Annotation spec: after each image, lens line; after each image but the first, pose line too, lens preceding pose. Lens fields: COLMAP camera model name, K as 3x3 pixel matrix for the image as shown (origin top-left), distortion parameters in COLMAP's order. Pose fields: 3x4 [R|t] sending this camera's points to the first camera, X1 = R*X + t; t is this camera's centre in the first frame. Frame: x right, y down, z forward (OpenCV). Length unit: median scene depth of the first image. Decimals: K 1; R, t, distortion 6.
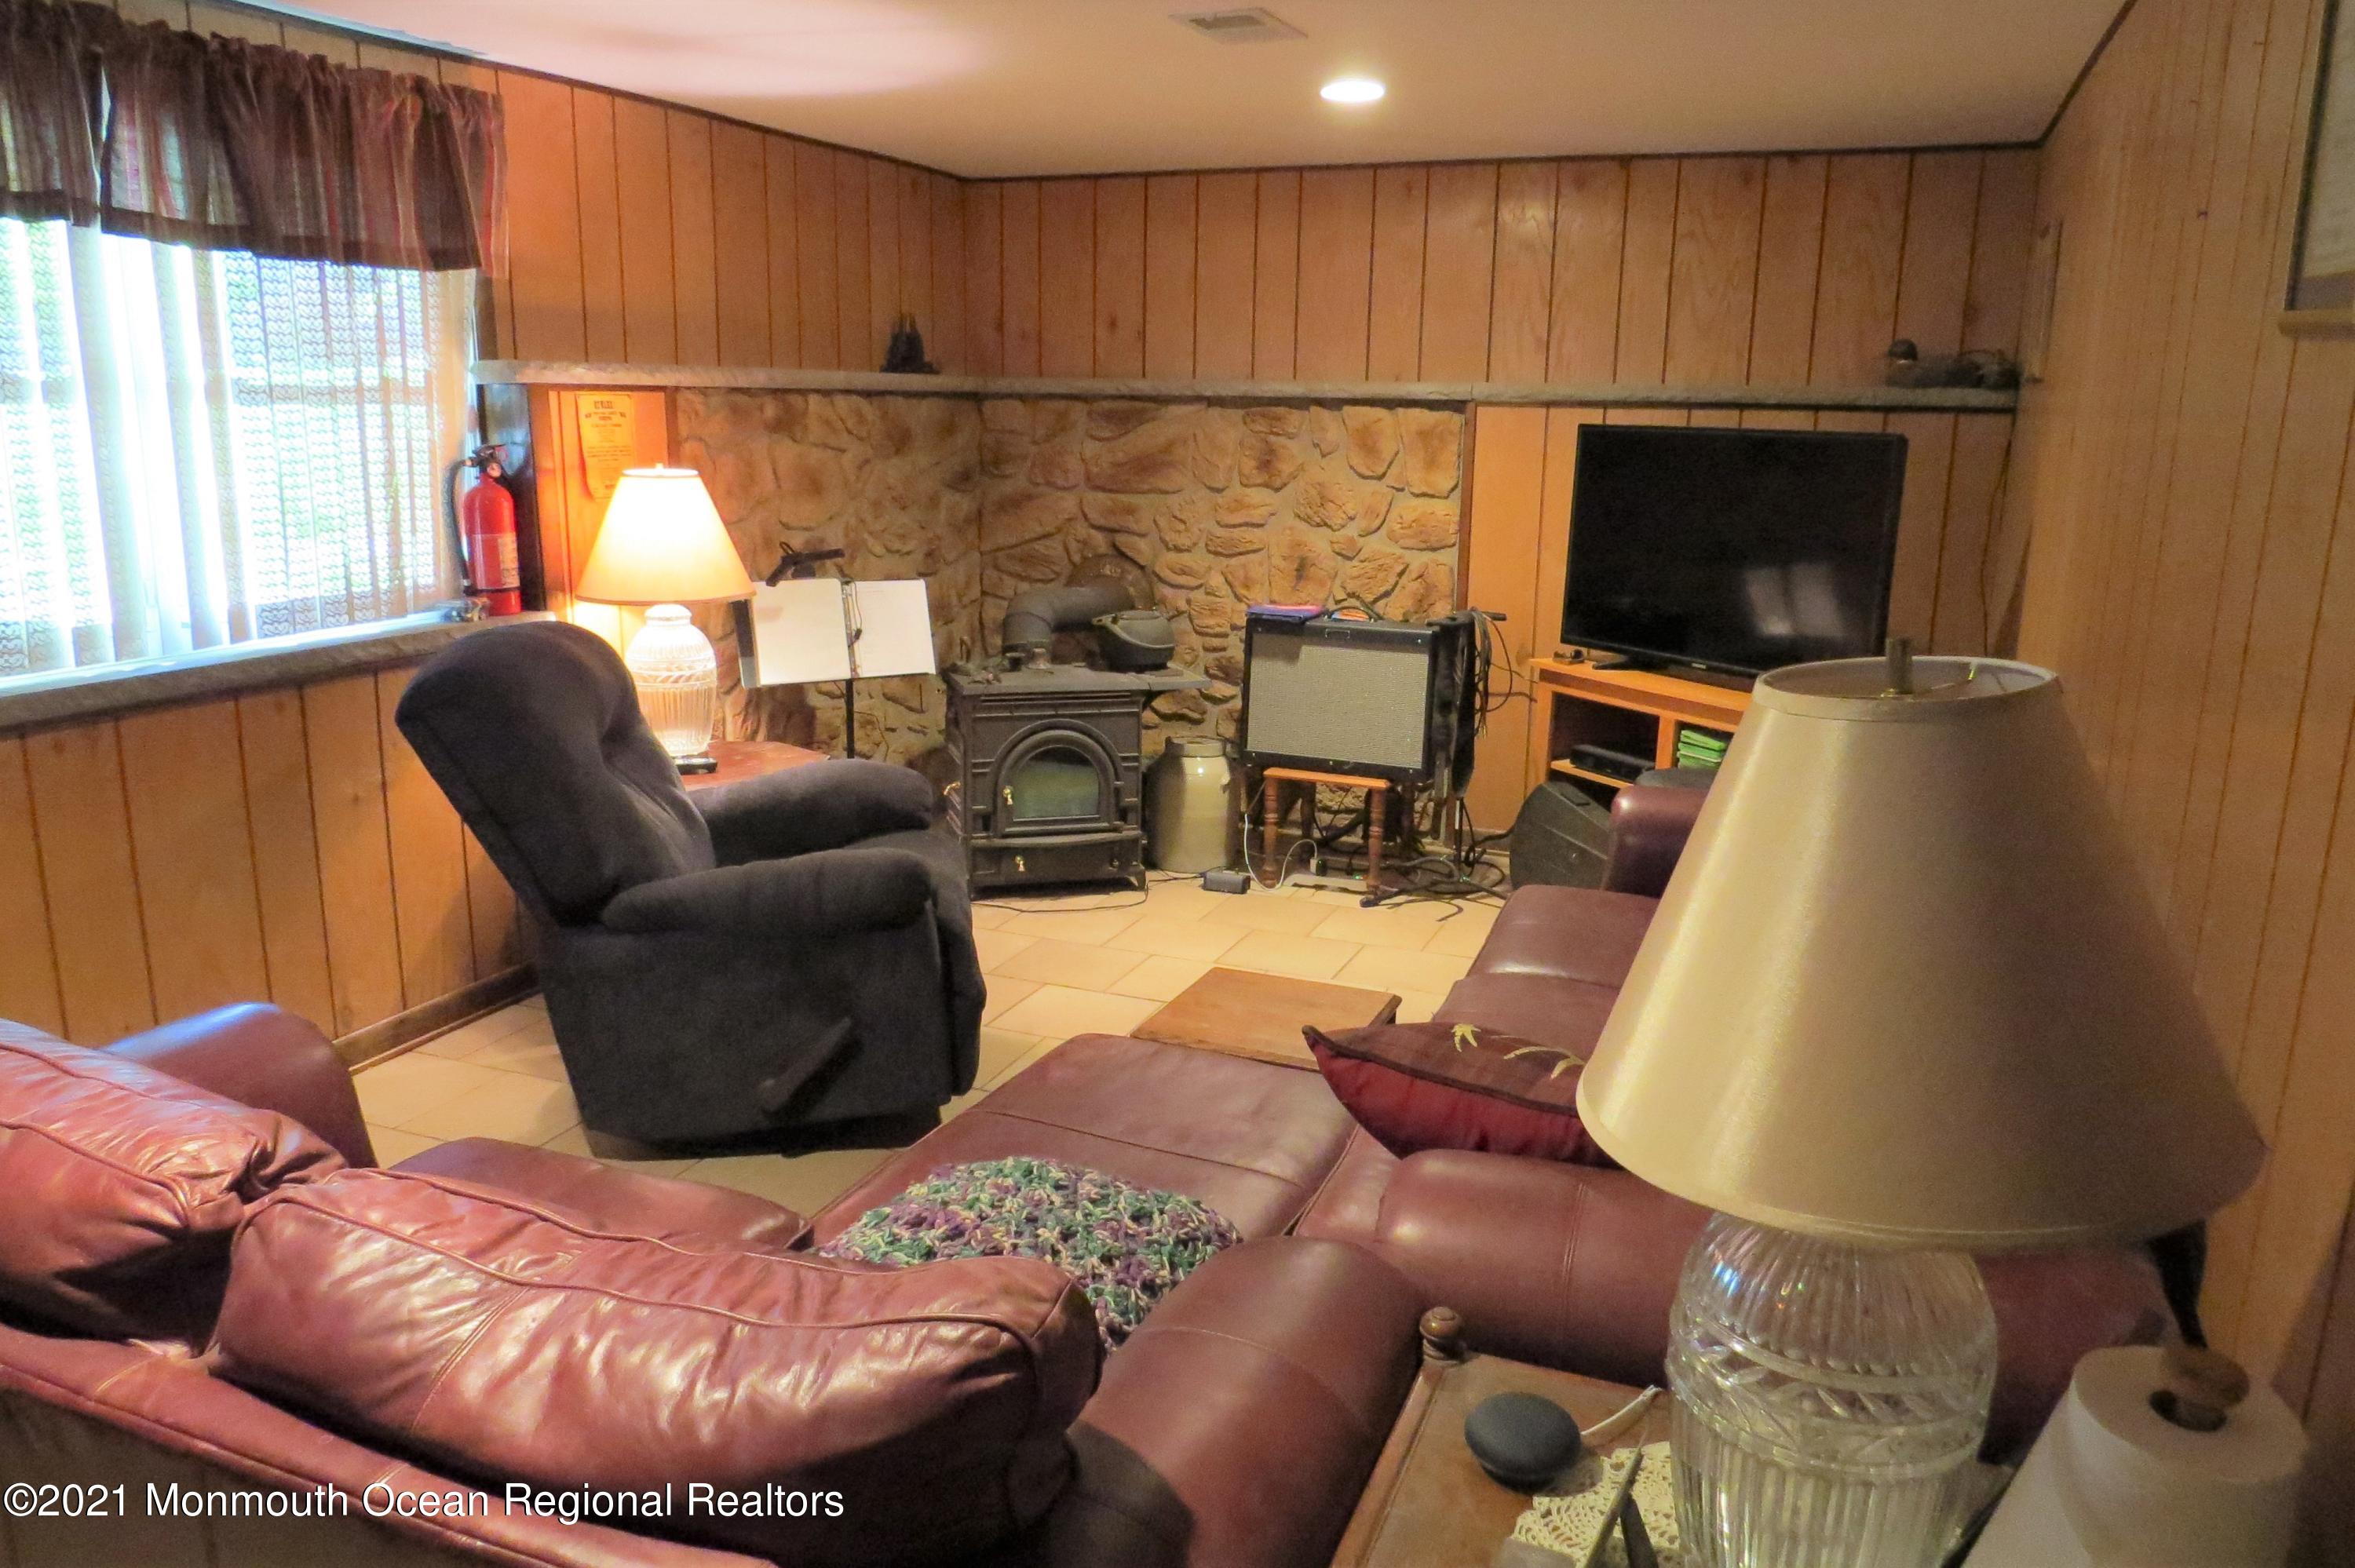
lens RADIAL K [[1680.4, 0, 1170.5], [0, 1680.4, 780.0], [0, 0, 1]] dist [-0.024371, 0.000419]
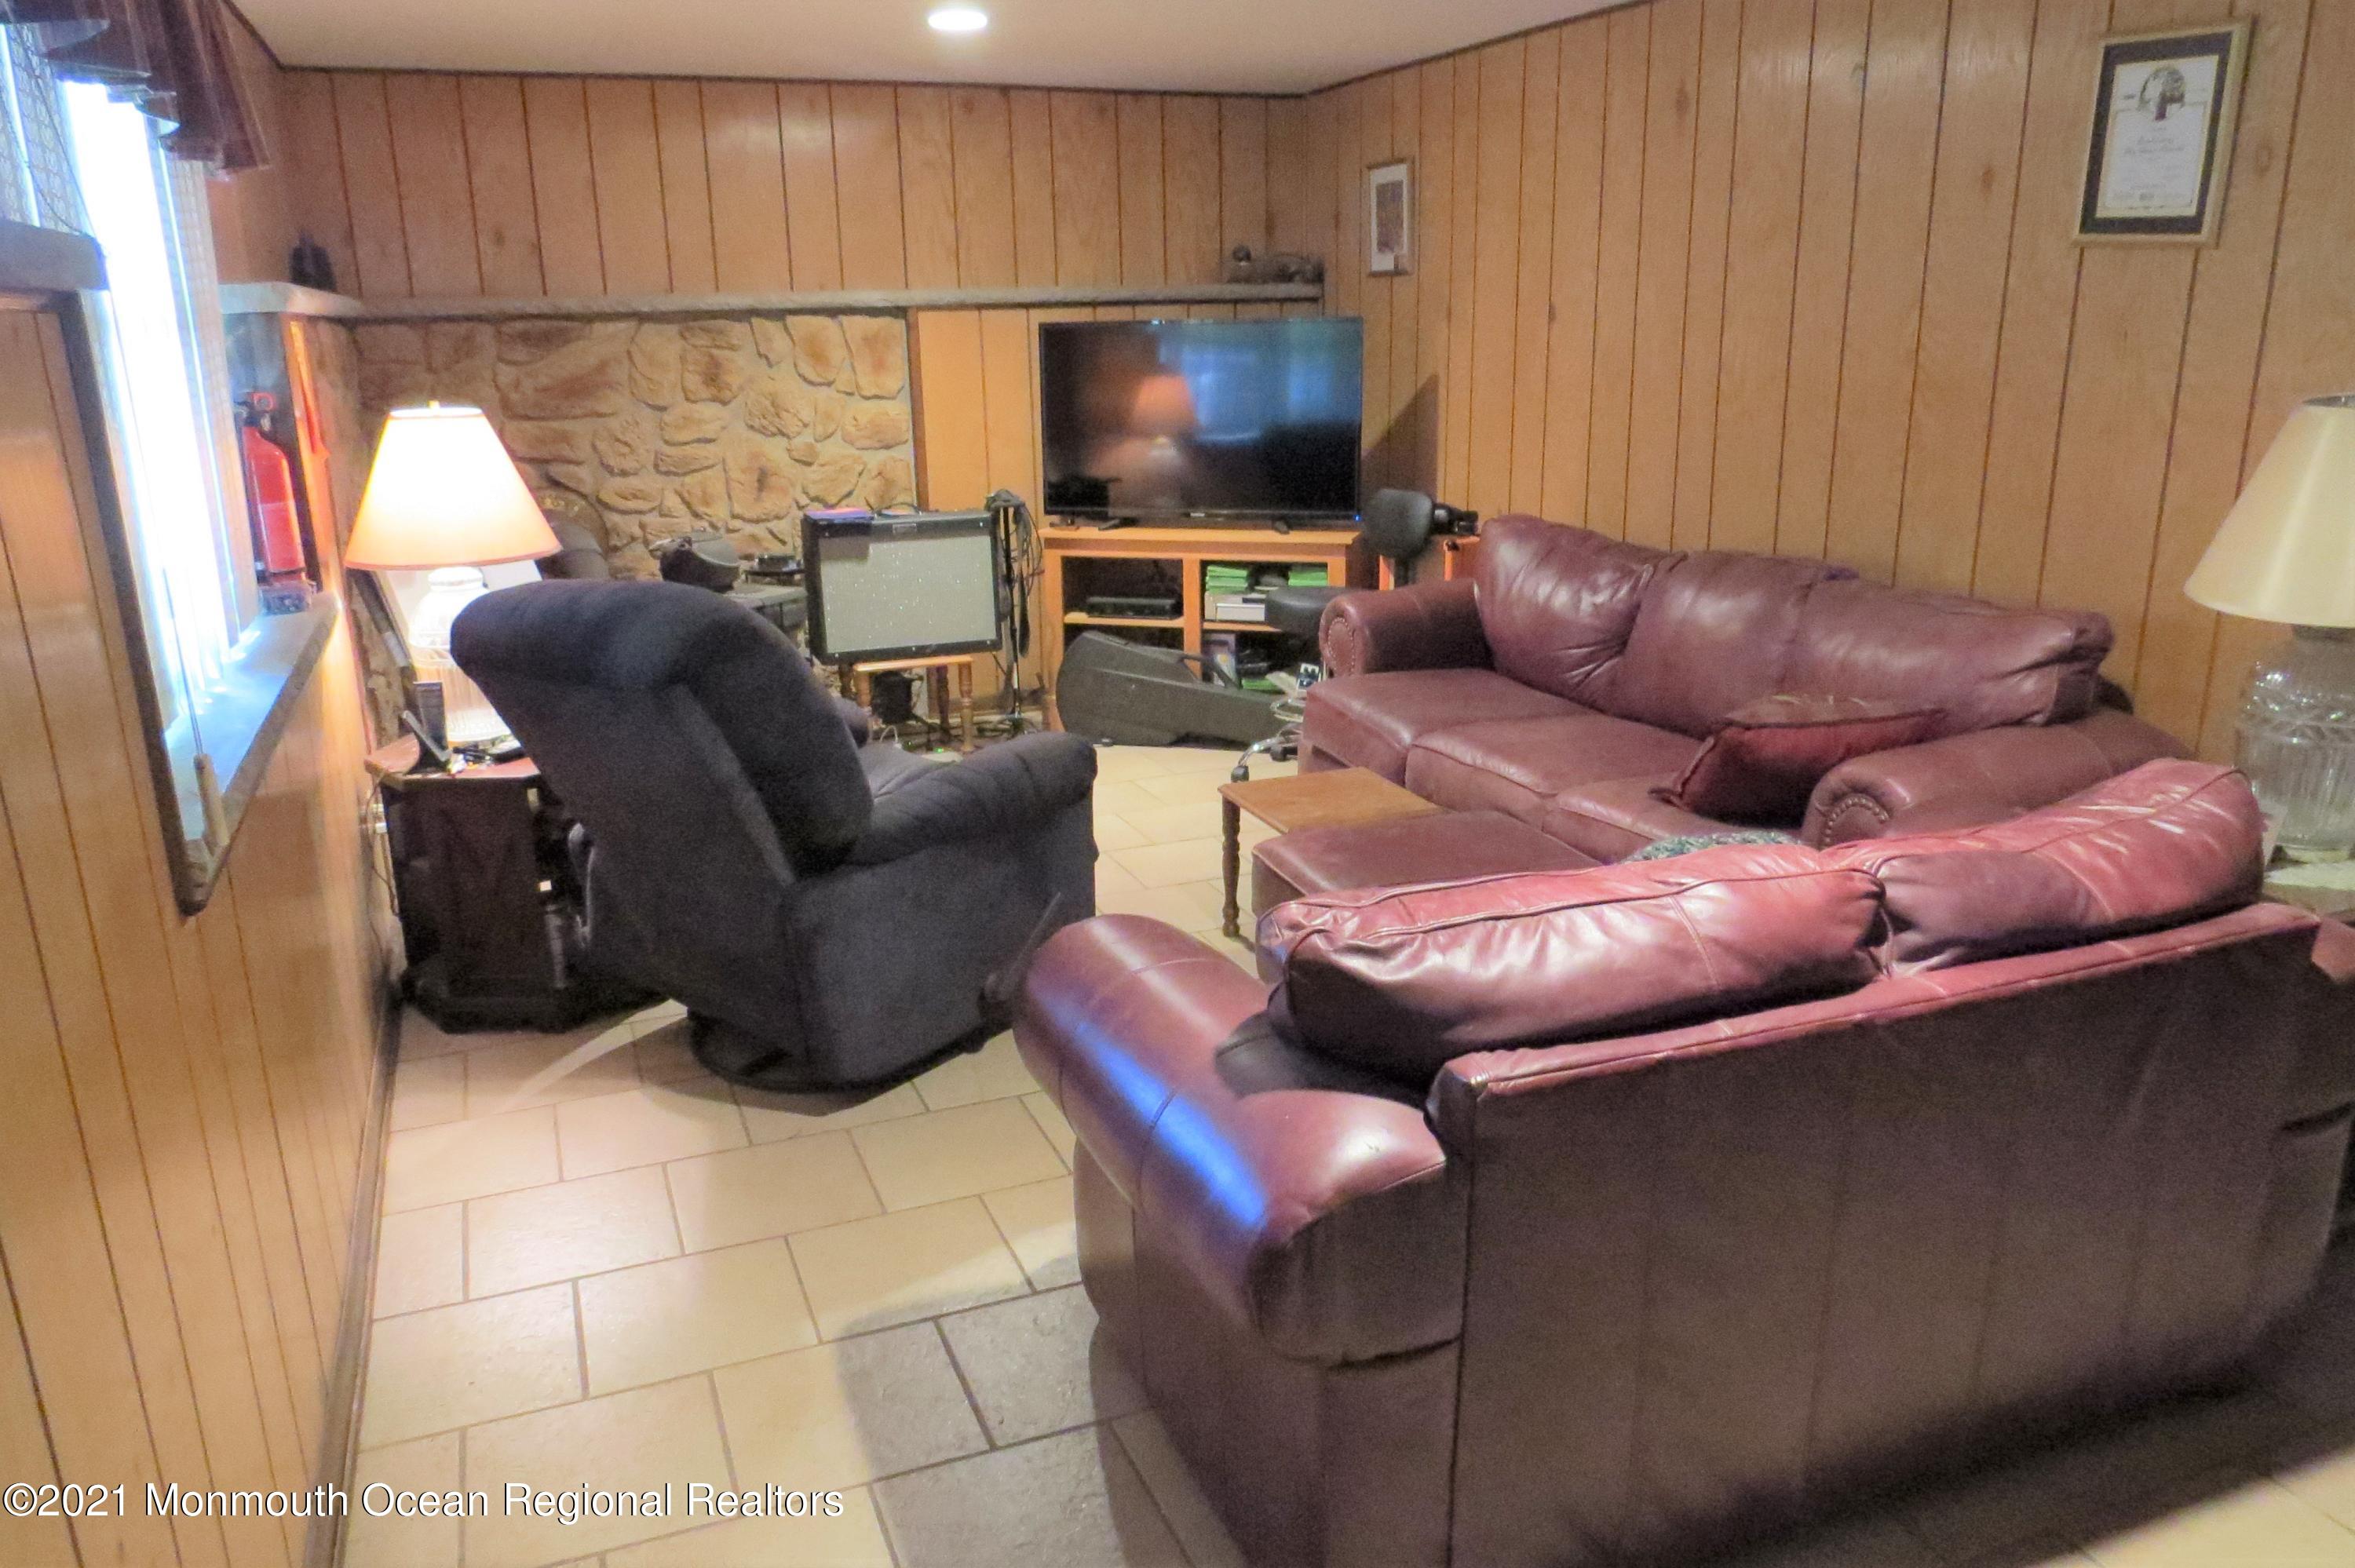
lens RADIAL K [[1680.4, 0, 1165.7], [0, 1680.4, 791.0], [0, 0, 1]] dist [-0.024371, 0.000419]
pose [[0.716817, -0.219359, 0.661858, -0.470268], [0.182937, 0.975138, 0.125061, -0.023690], [-0.672836, 0.031432, 0.739124, 0.087800]]
